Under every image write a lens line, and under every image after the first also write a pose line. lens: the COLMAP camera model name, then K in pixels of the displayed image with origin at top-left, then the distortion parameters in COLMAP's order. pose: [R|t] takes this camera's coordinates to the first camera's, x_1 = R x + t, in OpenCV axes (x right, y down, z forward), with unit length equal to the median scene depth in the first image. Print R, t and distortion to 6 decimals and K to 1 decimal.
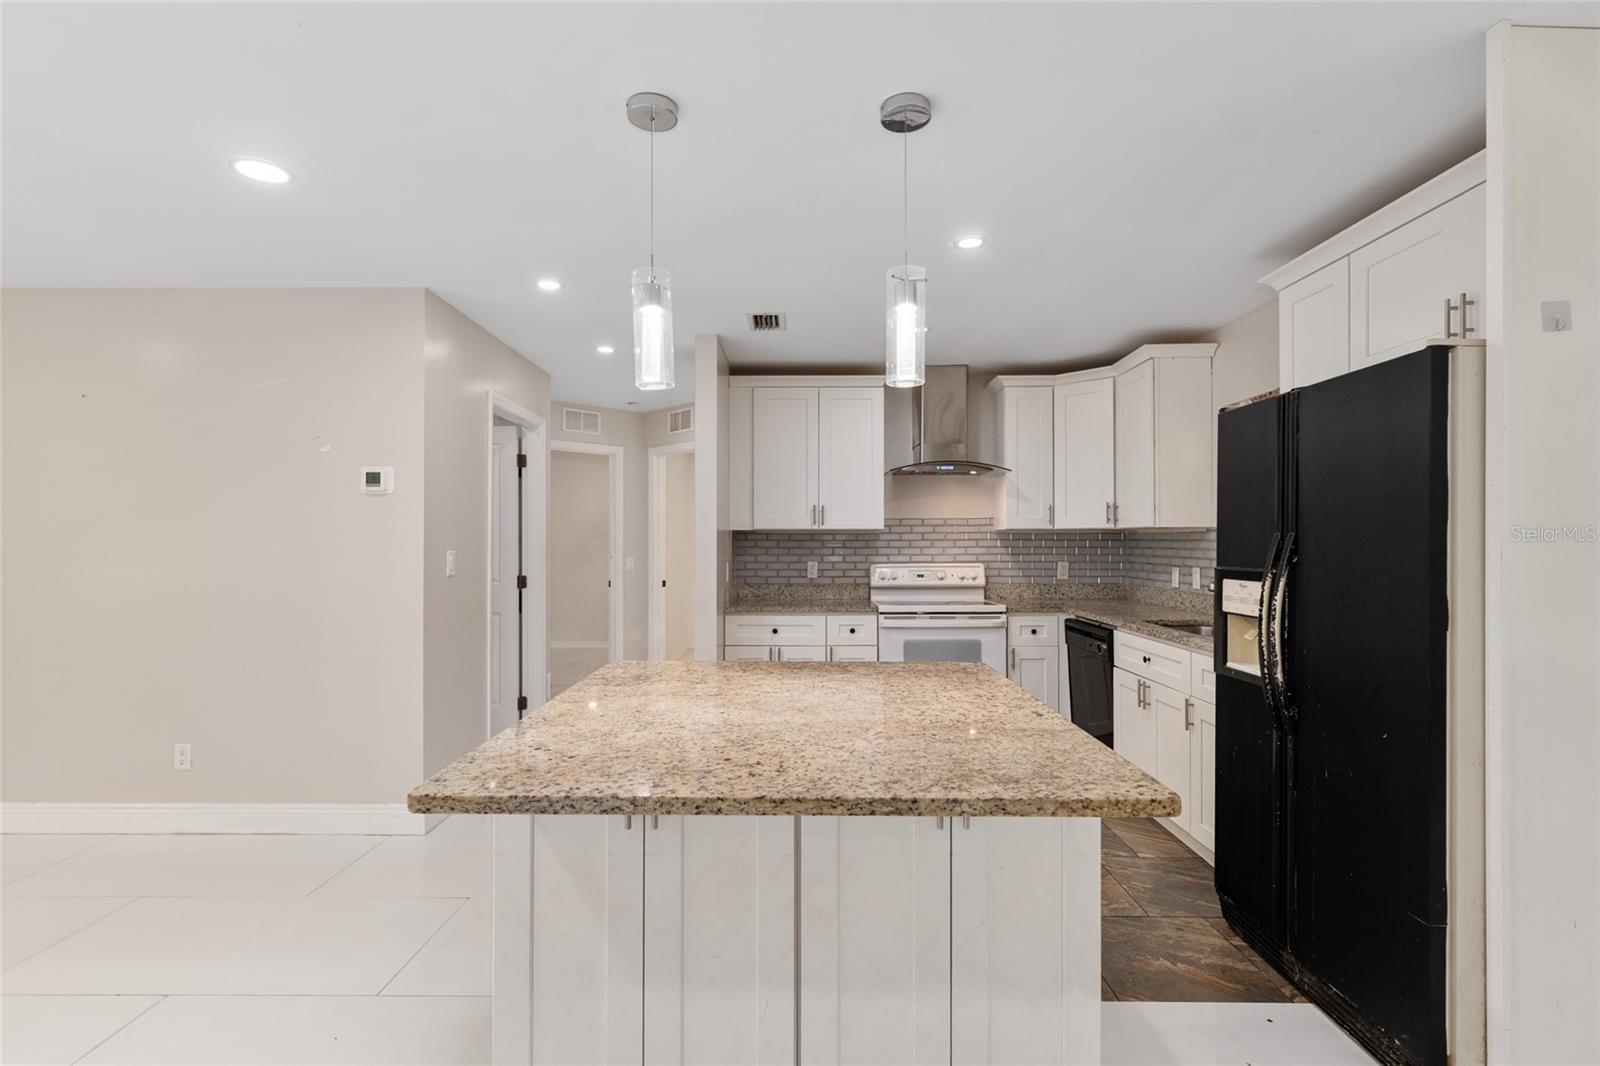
lens RADIAL K [[769.1, 0, 789.9], [0, 769.1, 536.0], [0, 0, 1]] dist [-0.001036, -0.001516]
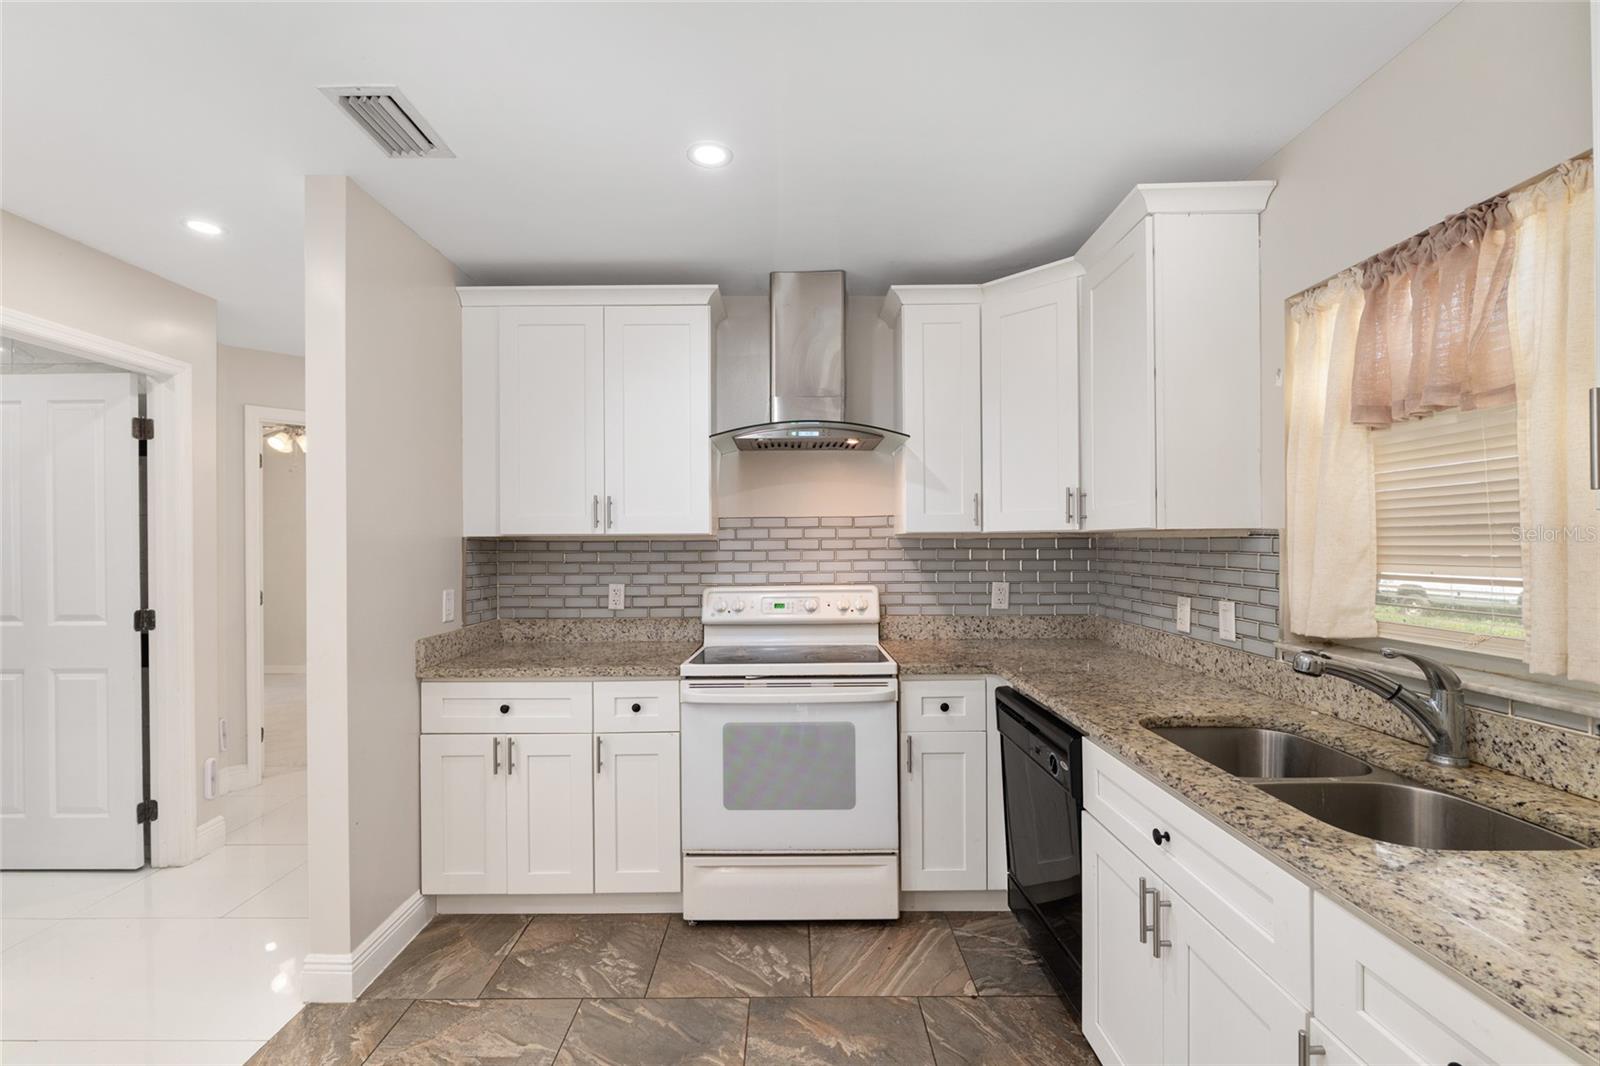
lens RADIAL K [[701.8, 0, 786.5], [0, 701.8, 541.0], [0, 0, 1]] dist [-0.003058, 0.002748]
pose [[0.999900, -0.005794, 0.012892, 0.180464], [0.005694, 0.999954, 0.007761, -0.007484], [-0.012936, -0.007687, 0.999887, 0.441714]]
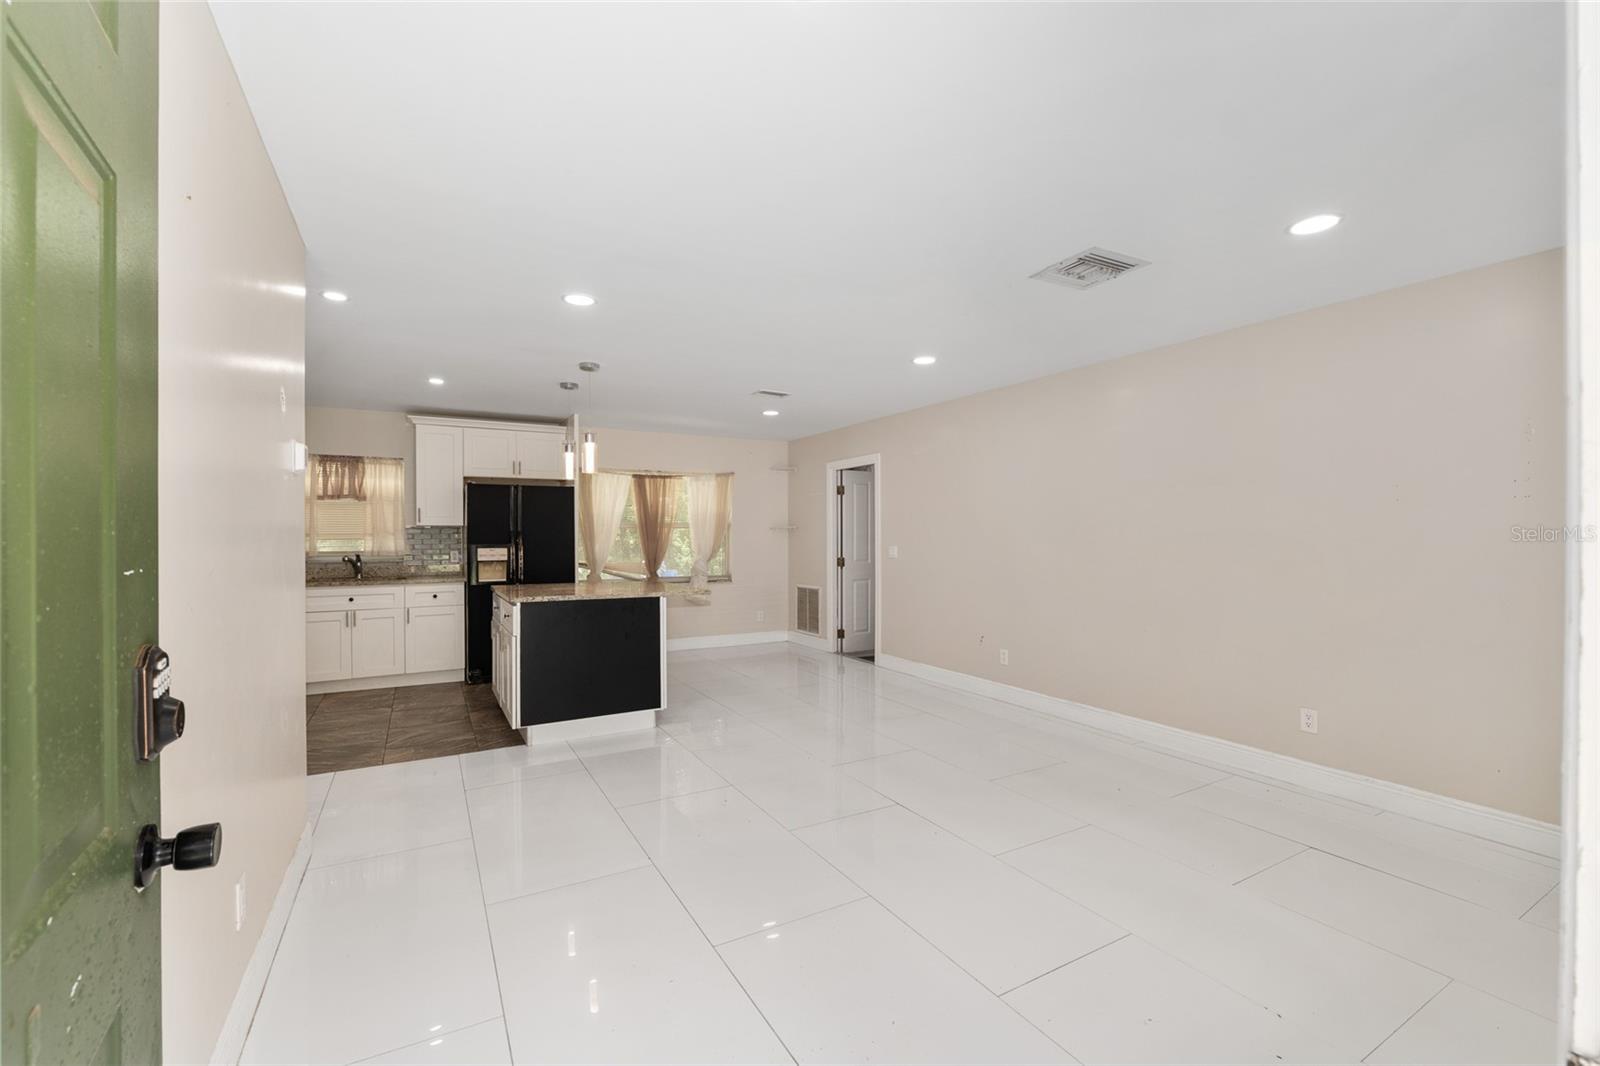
lens RADIAL K [[676.4, 0, 799.2], [0, 676.4, 525.0], [0, 0, 1]] dist [-0.009882, 0.000582]
pose [[-0.513109, 0.012567, 0.858231, -1.058899], [-0.004943, 0.999833, -0.017596, 0.005790], [-0.858309, -0.013270, -0.512961, 0.664124]]
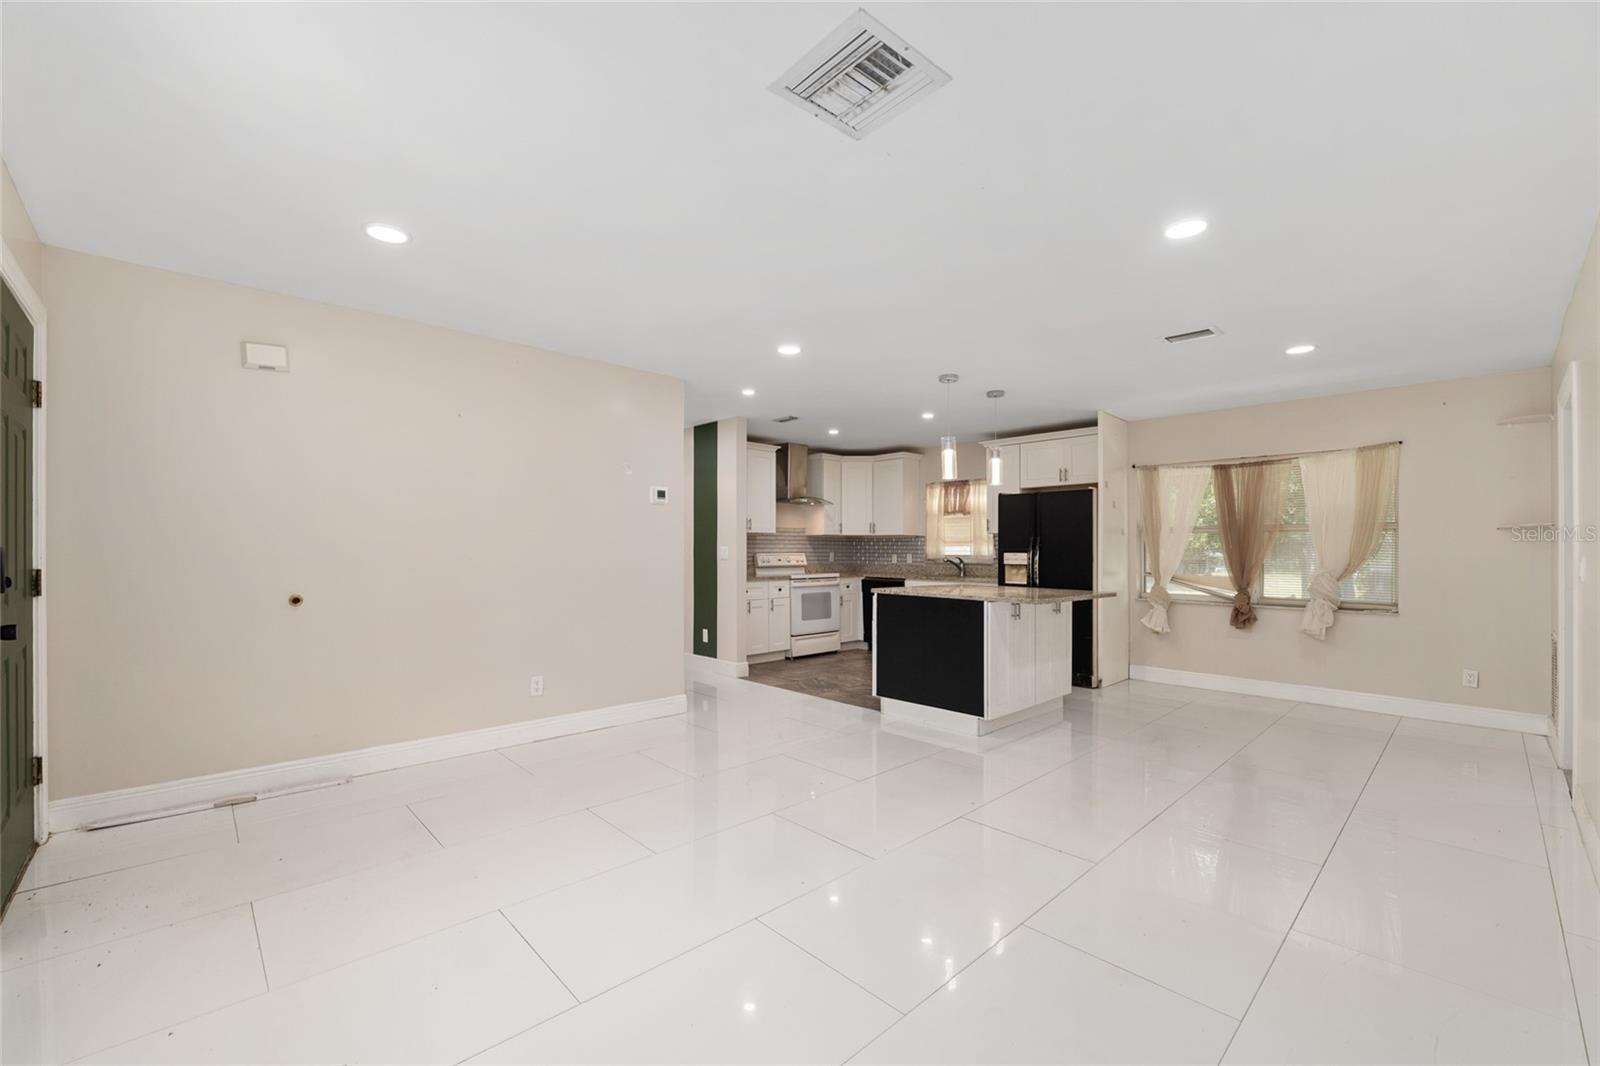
lens RADIAL K [[676.4, 0, 792.3], [0, 676.4, 537.9], [0, 0, 1]] dist [-0.009882, 0.000582]
pose [[0.716313, 0.017492, 0.697559, -0.955363], [-0.011182, 0.999845, -0.013589, 0.022842], [-0.697689, 0.001934, 0.716398, -0.143029]]
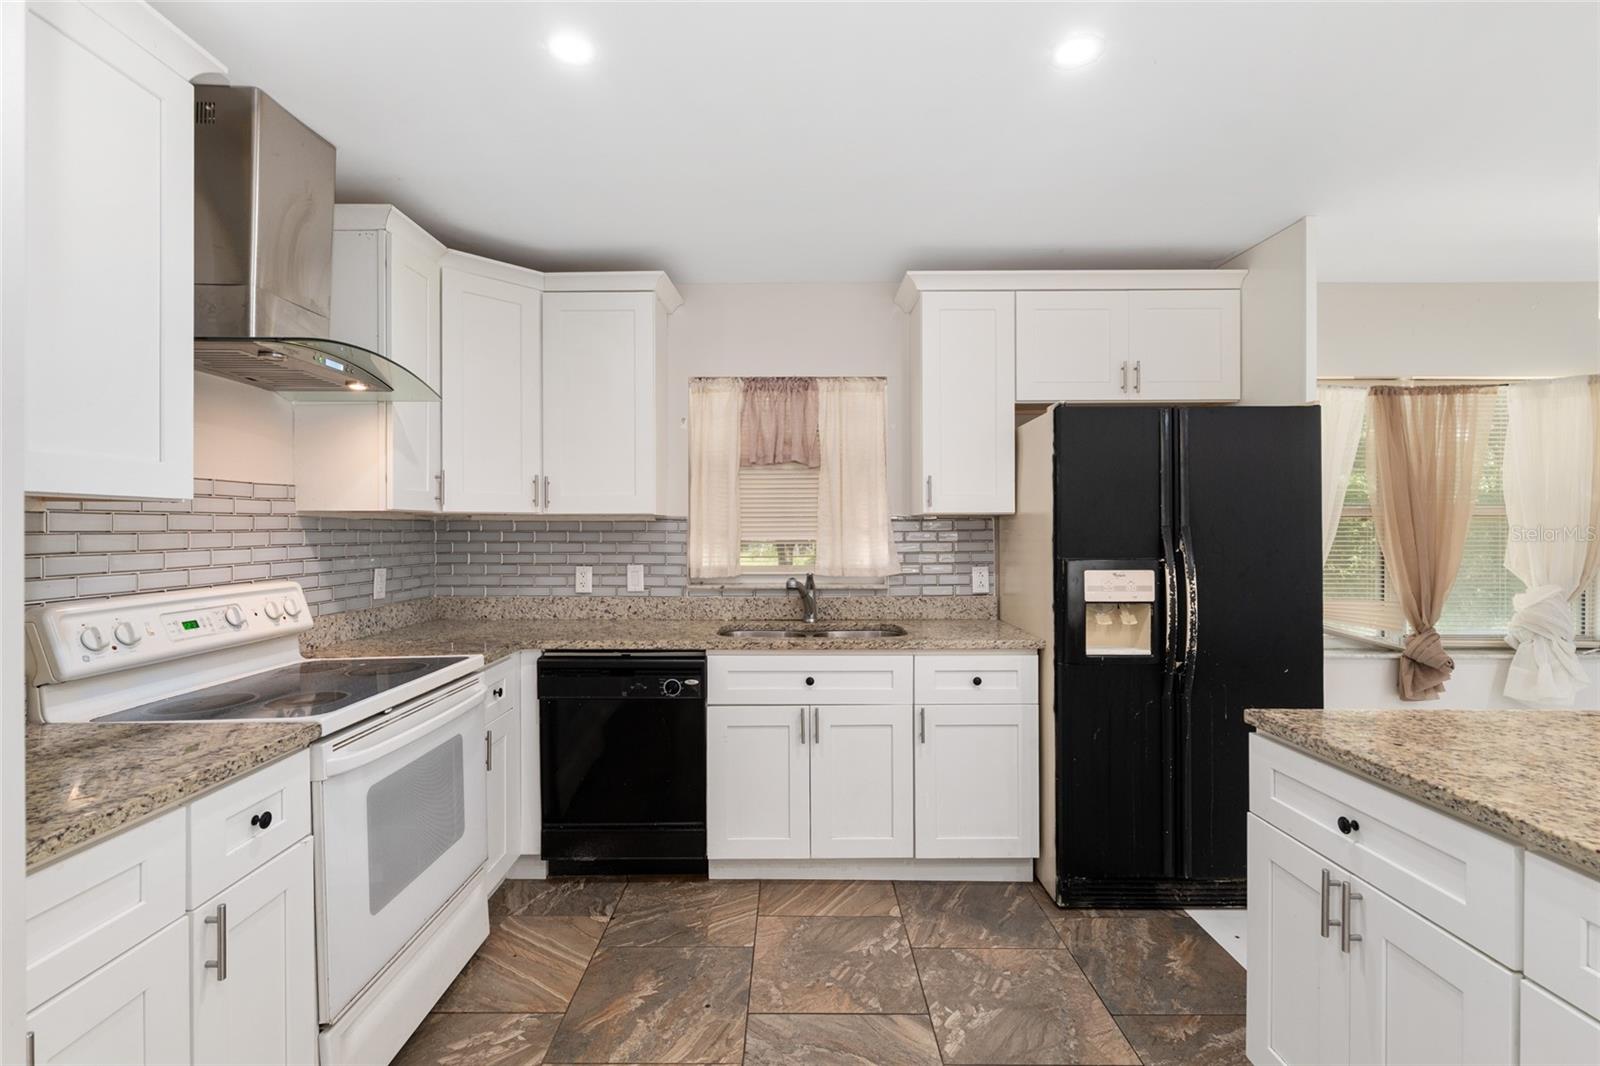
lens RADIAL K [[701.8, 0, 787.2], [0, 701.8, 535.5], [0, 0, 1]] dist [-0.003058, 0.002748]
pose [[-0.011170, -0.006256, 0.999918, -0.197050], [-0.006551, 0.999959, 0.006184, 0.003286], [-0.999916, -0.006481, -0.011210, 0.753586]]
